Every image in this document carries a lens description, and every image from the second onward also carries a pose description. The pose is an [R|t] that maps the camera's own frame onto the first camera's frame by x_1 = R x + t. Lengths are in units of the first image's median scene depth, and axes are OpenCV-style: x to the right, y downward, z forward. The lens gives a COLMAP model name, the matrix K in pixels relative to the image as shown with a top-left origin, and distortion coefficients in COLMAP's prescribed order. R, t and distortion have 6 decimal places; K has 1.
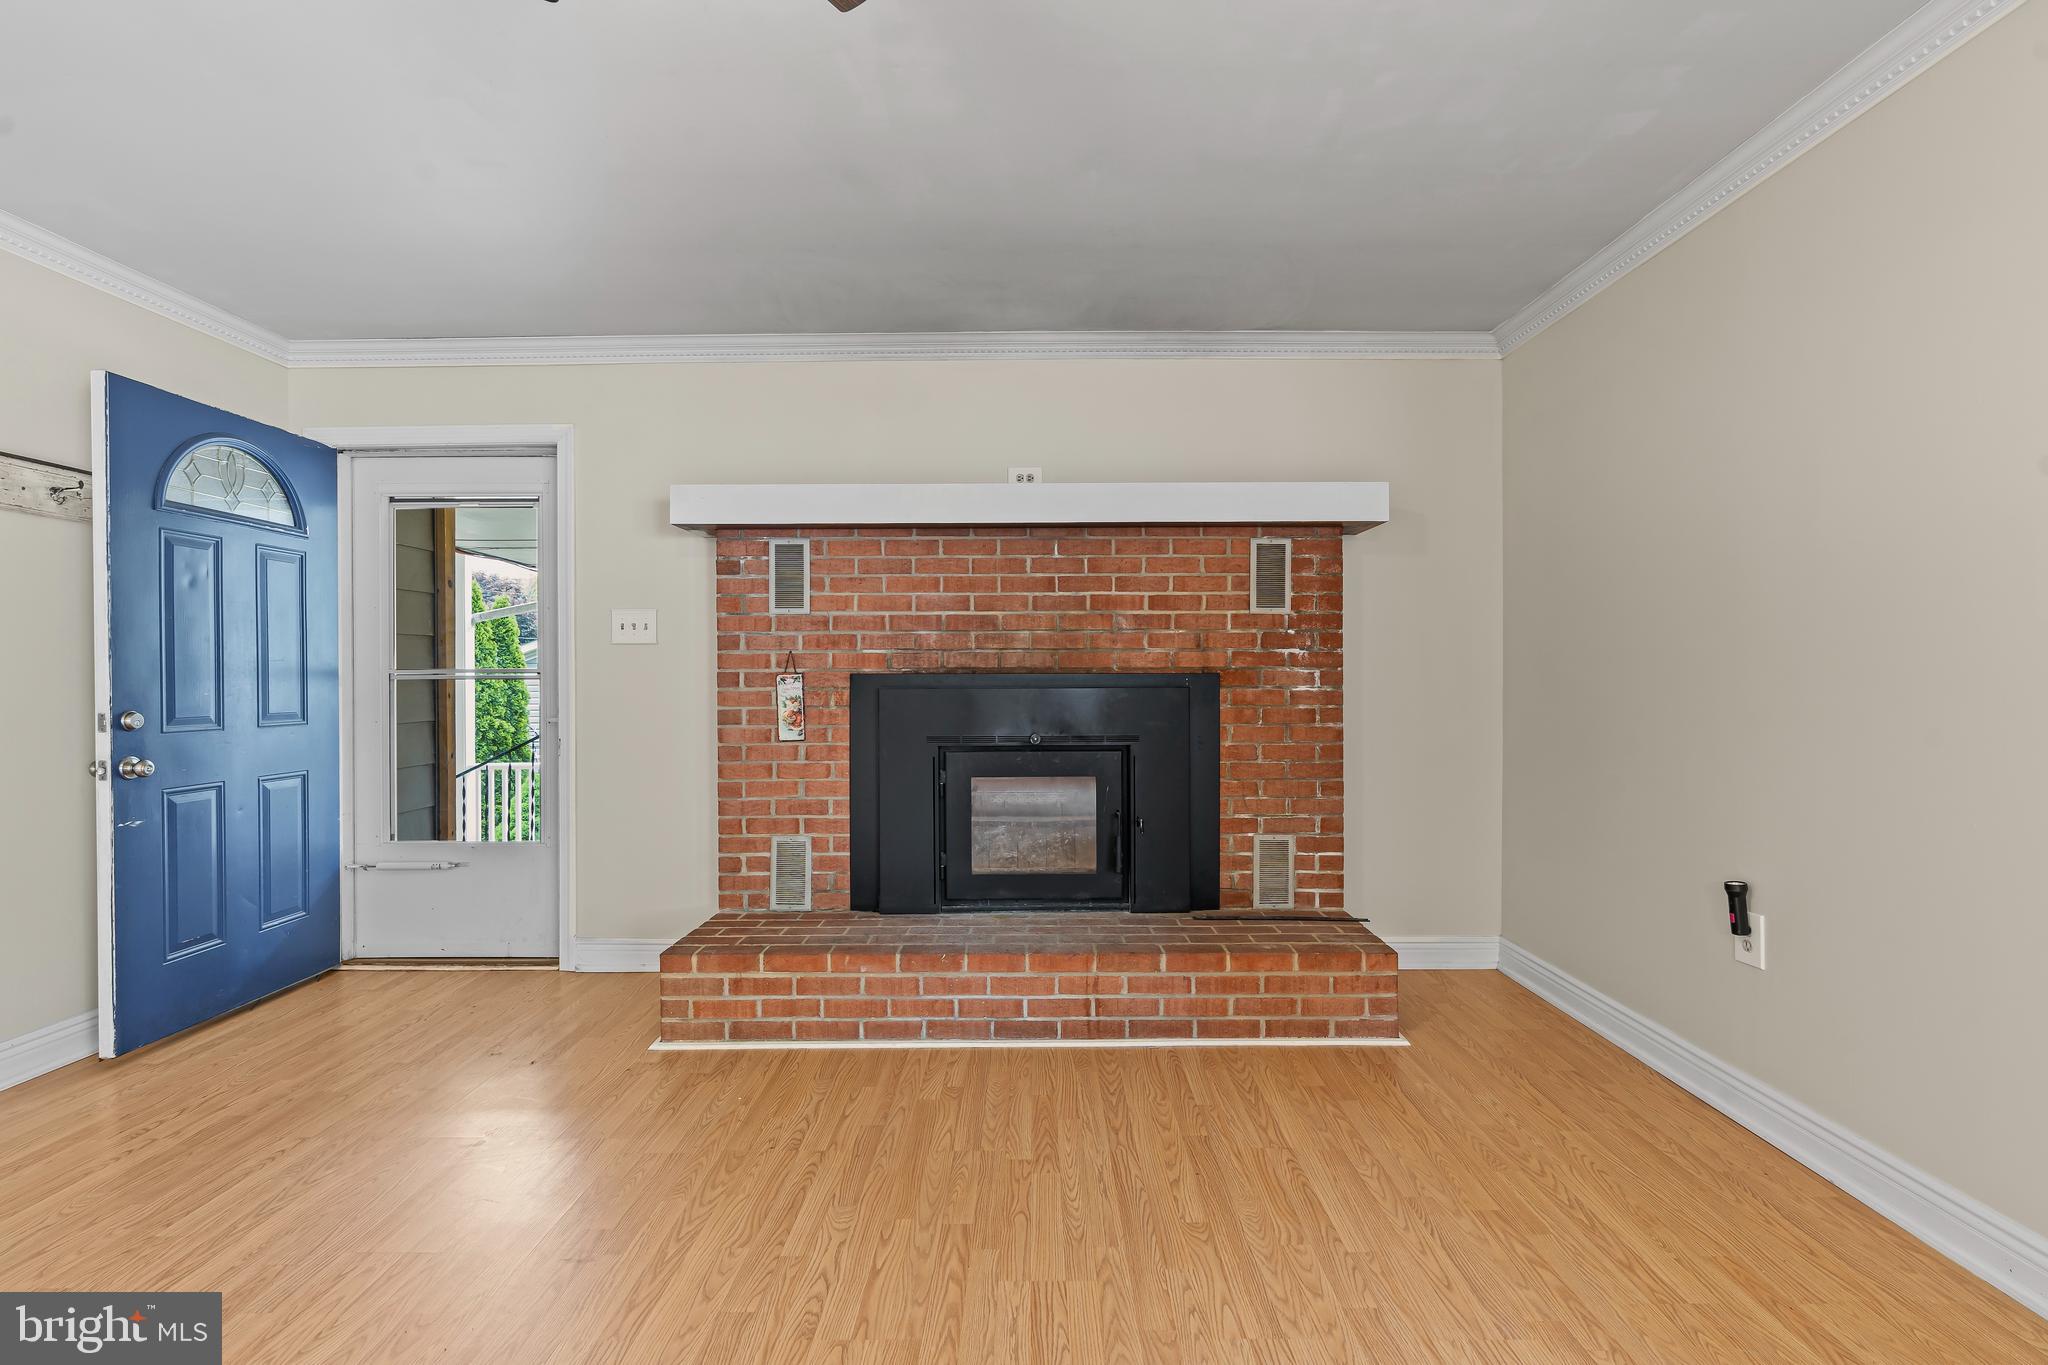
lens RADIAL K [[906.3, 0, 1024.0], [0, 906.3, 682.5], [0, 0, 1]] dist [0.001211, 0.000044]
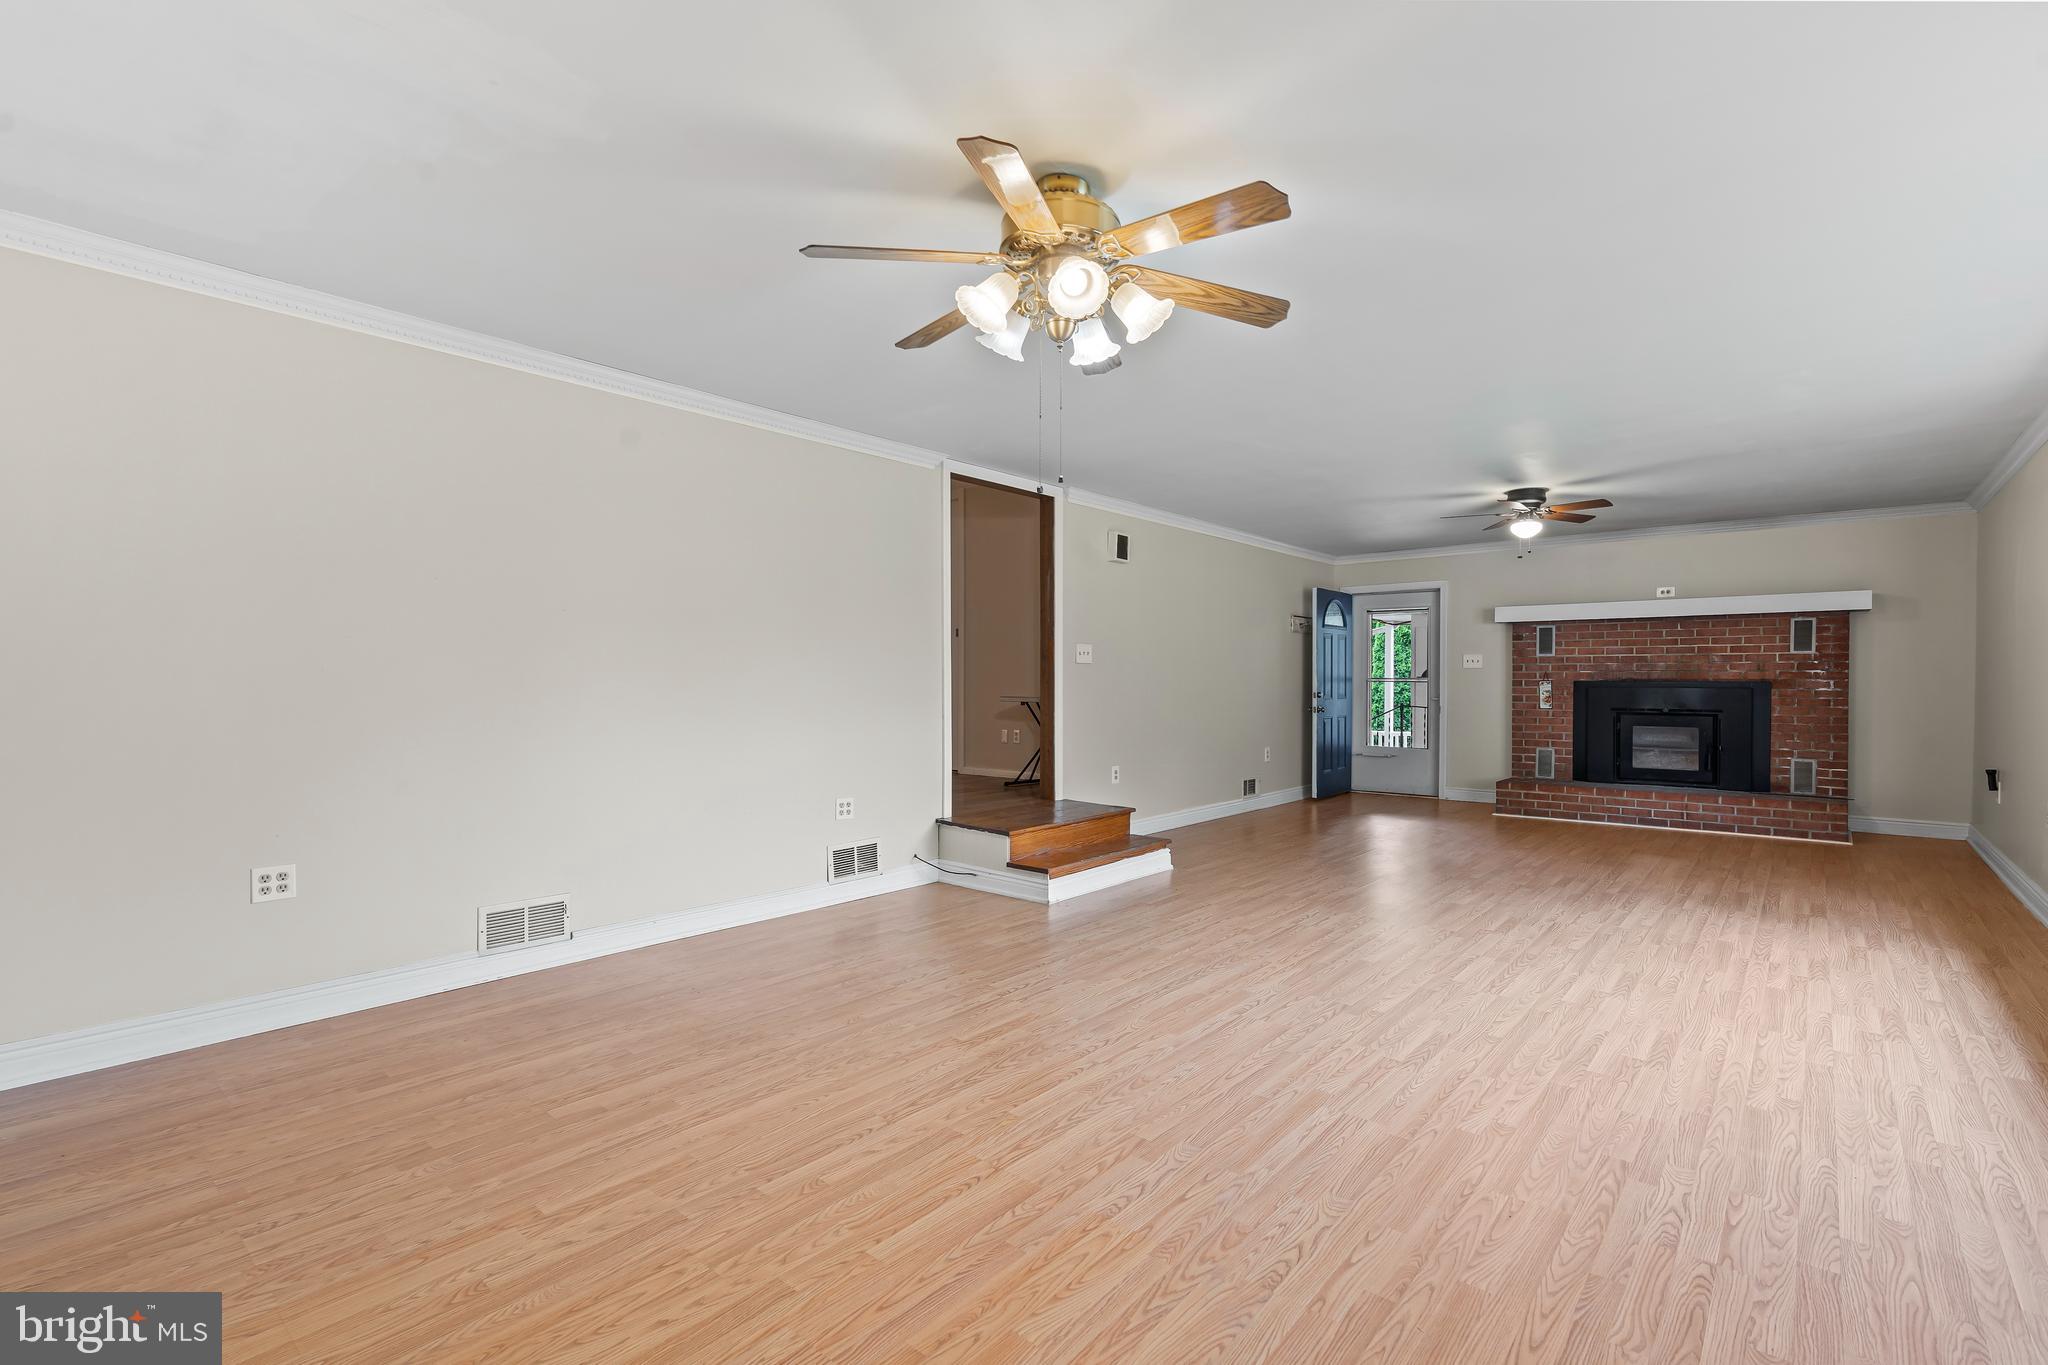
lens RADIAL K [[941.6, 0, 1030.3], [0, 941.6, 689.8], [0, 0, 1]] dist [0.001894, 0.000072]
pose [[0.772143, 0.011240, -0.635350, 0.279194], [-0.007971, 0.999936, 0.008003, 0.004818], [0.635399, -0.001115, 0.772183, -1.823413]]
